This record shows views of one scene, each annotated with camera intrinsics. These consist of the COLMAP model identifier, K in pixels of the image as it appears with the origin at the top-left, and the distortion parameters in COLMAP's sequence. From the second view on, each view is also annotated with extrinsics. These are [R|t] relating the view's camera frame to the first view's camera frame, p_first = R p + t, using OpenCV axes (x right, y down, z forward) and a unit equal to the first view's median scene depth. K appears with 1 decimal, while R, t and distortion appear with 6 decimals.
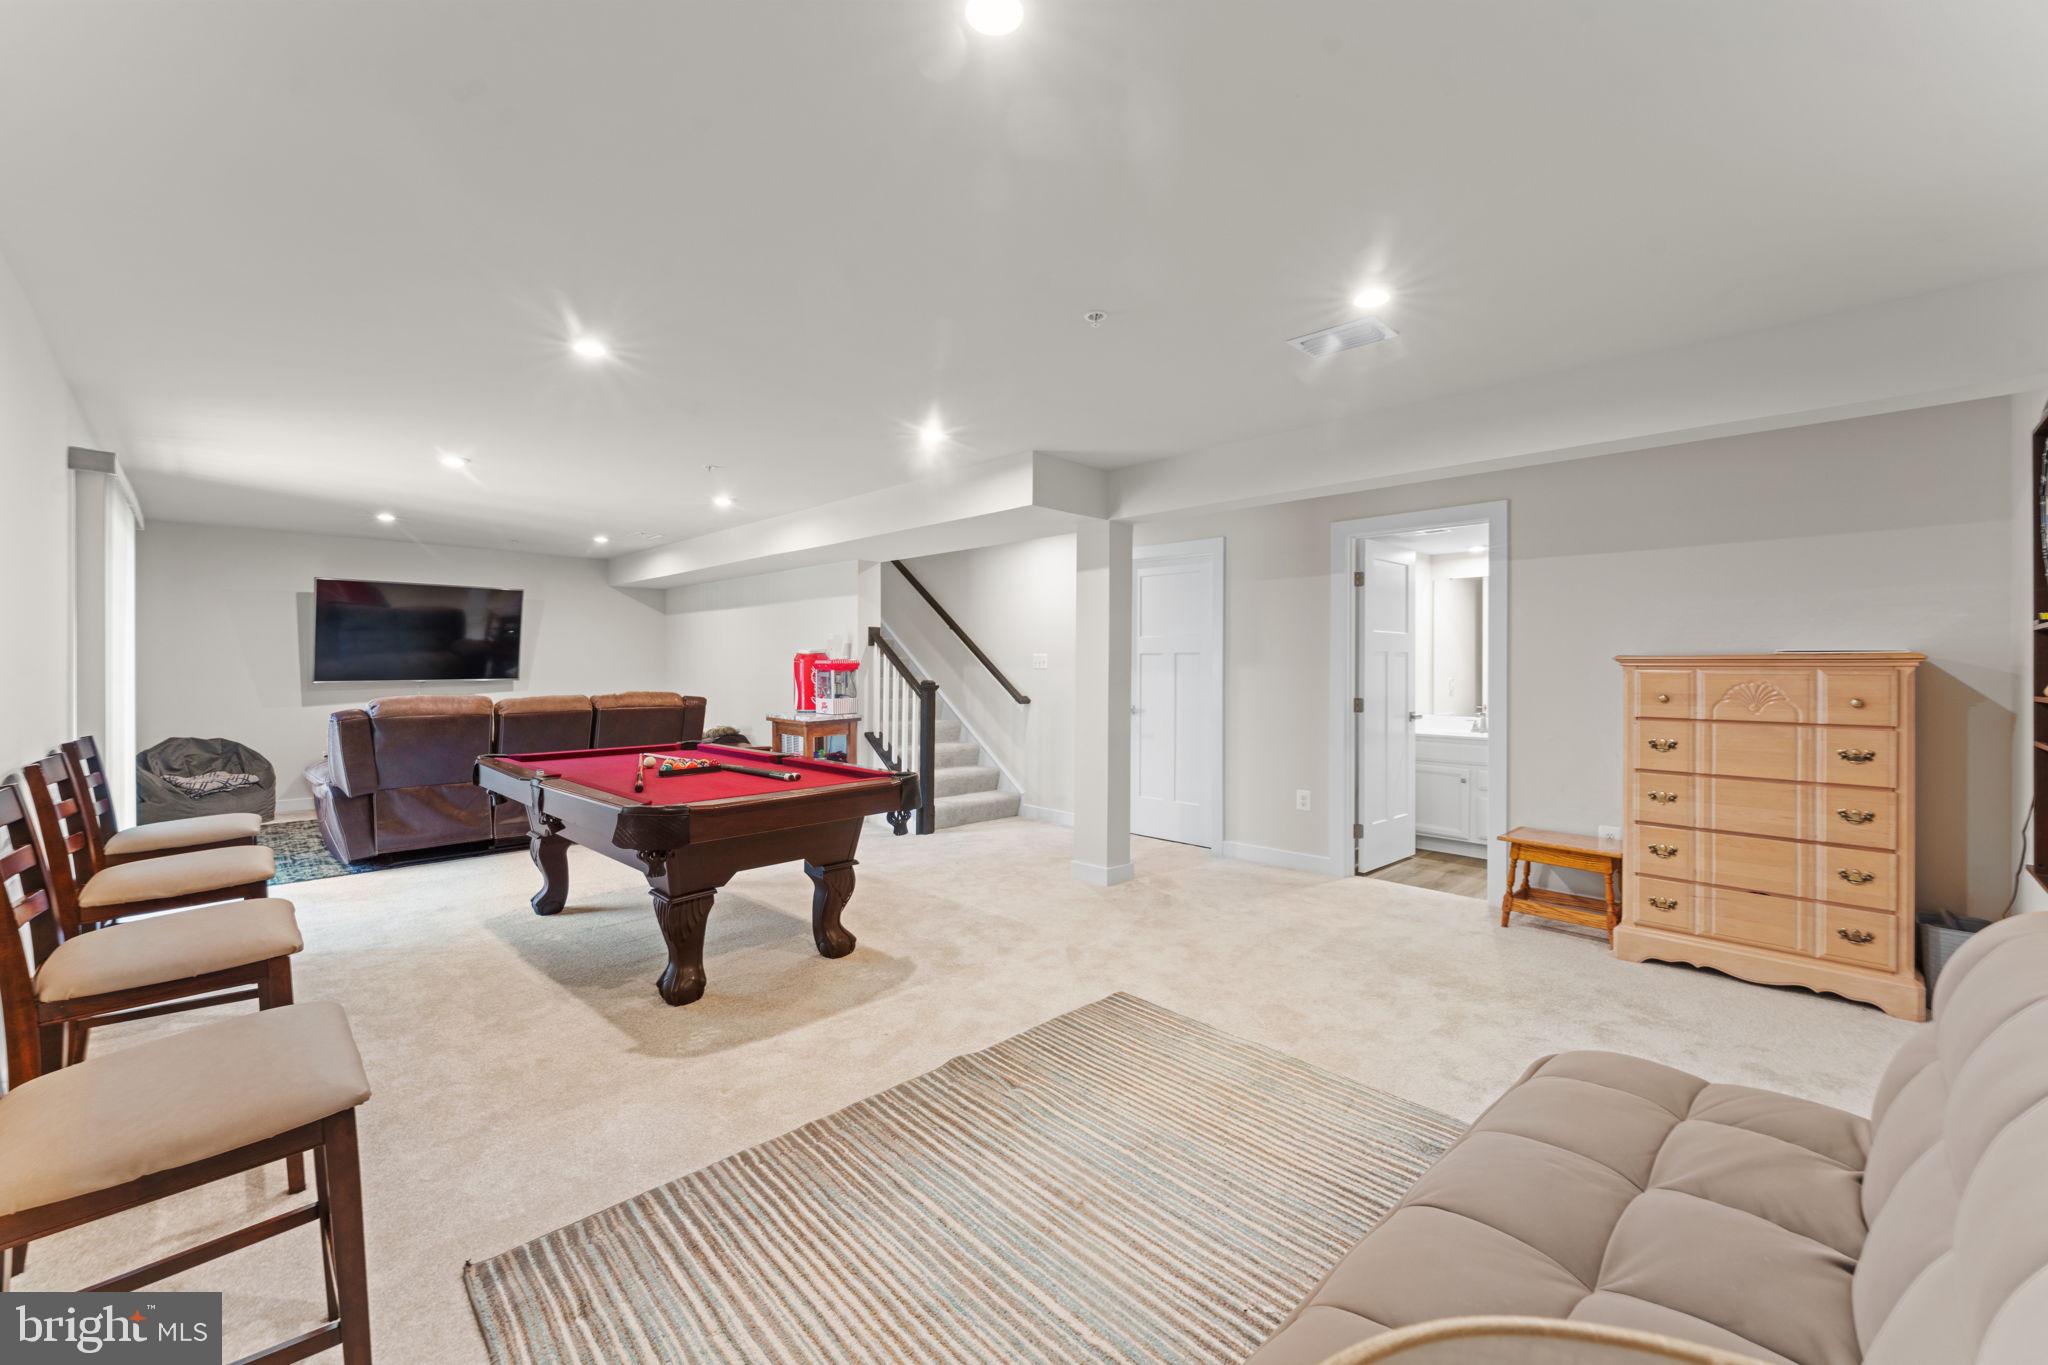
lens RADIAL K [[821.0, 0, 1023.8], [0, 821.0, 664.6], [0, 0, 1]] dist [0.002741, 0.000088]
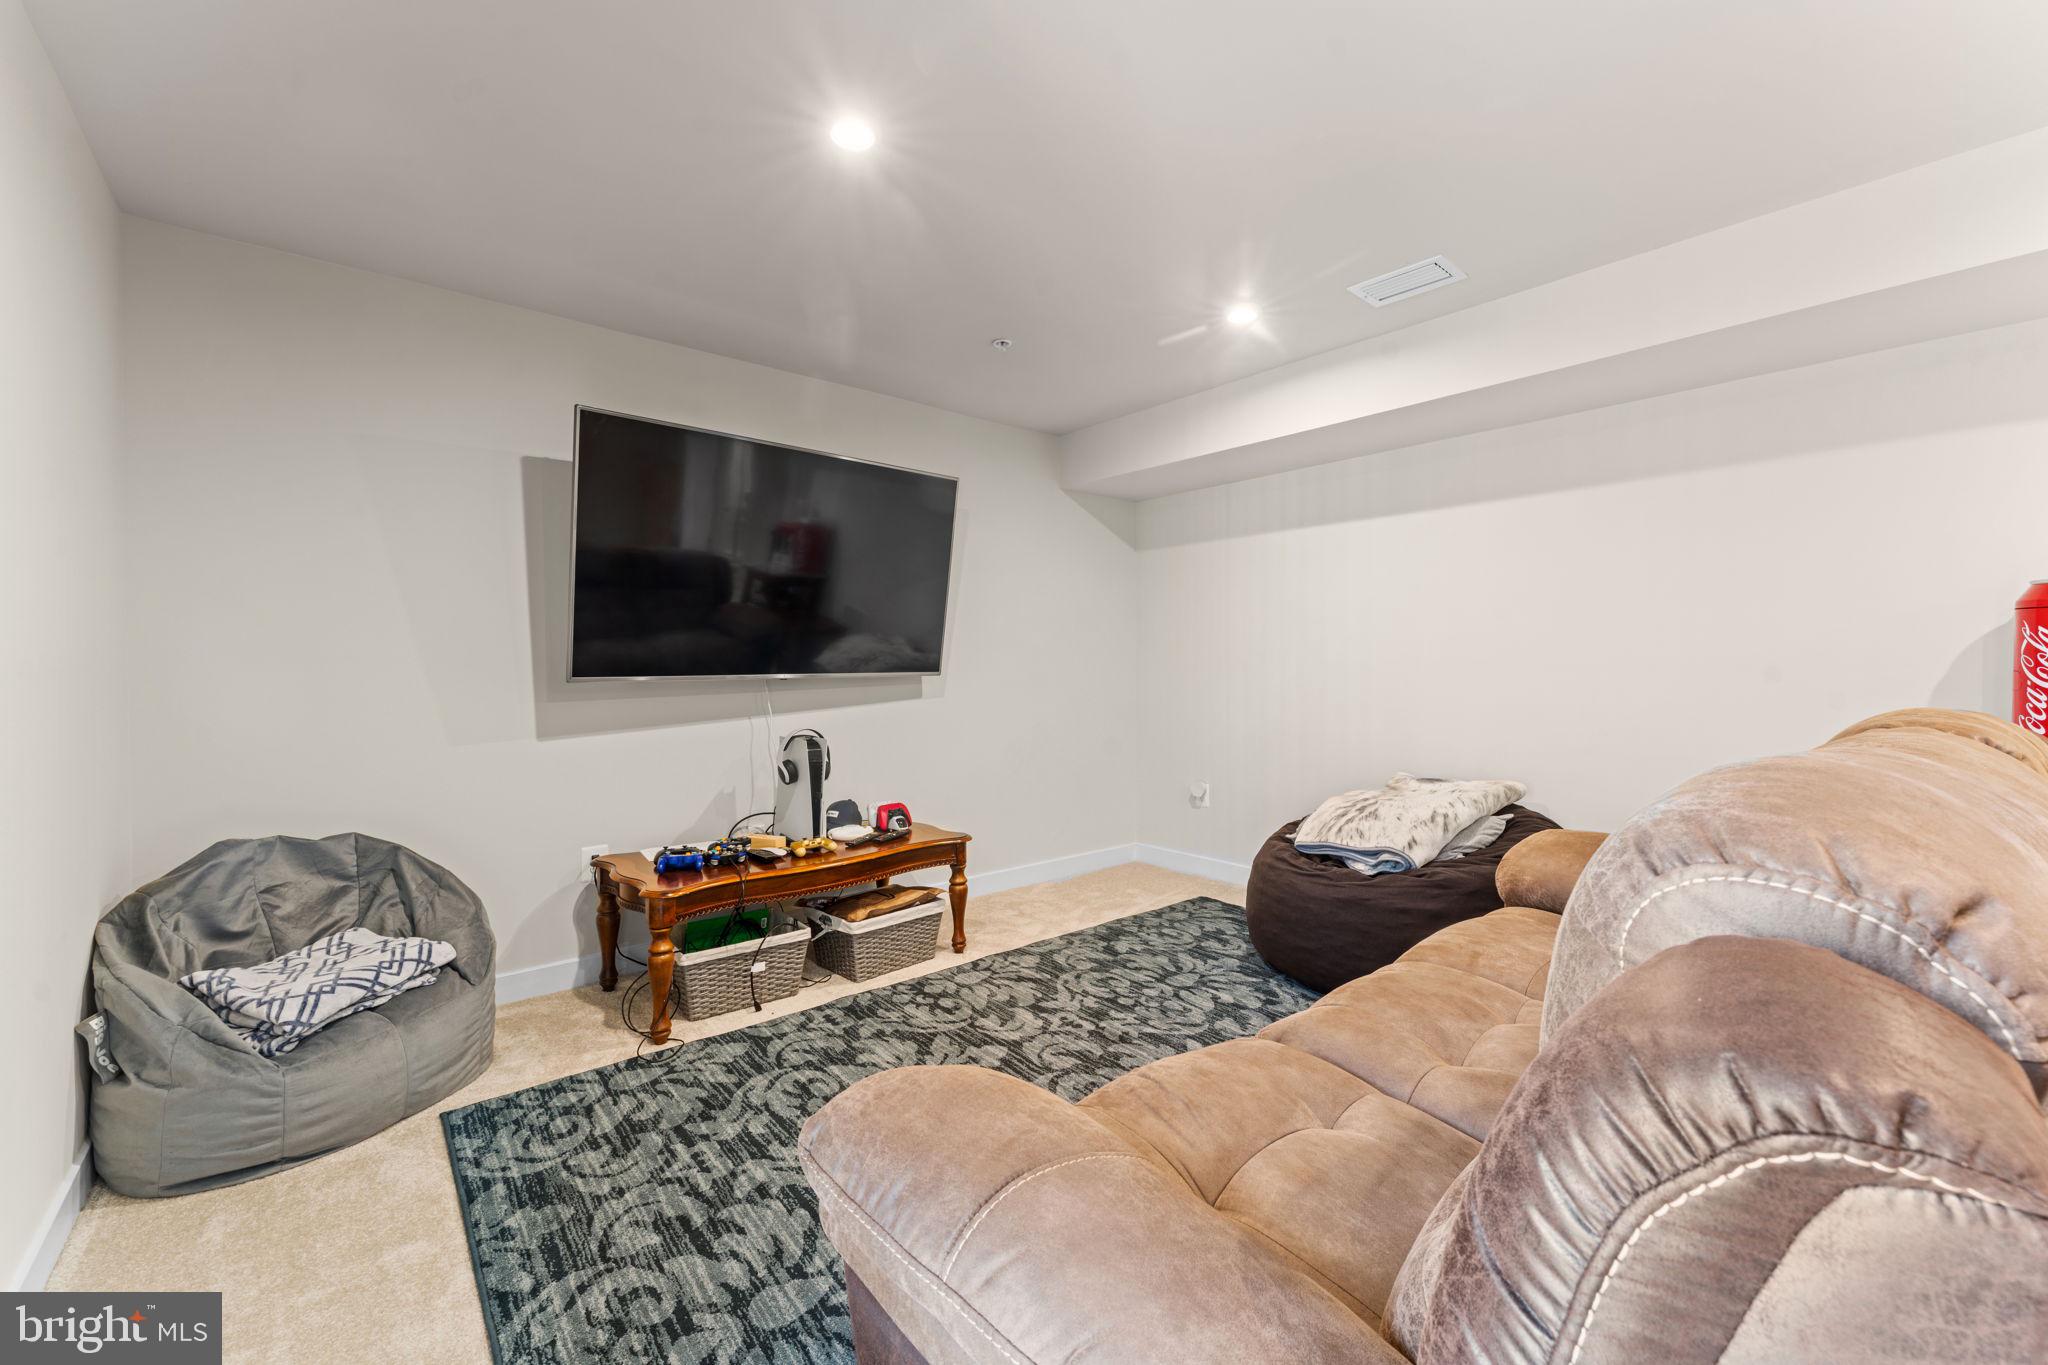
lens RADIAL K [[821.0, 0, 1025.3], [0, 821.0, 674.0], [0, 0, 1]] dist [0.002741, 0.000088]
pose [[0.997052, -0.003317, -0.076657, -0.649818], [0.004351, 0.999902, 0.013324, 0.015257], [0.076605, -0.013618, 0.996968, 0.659412]]
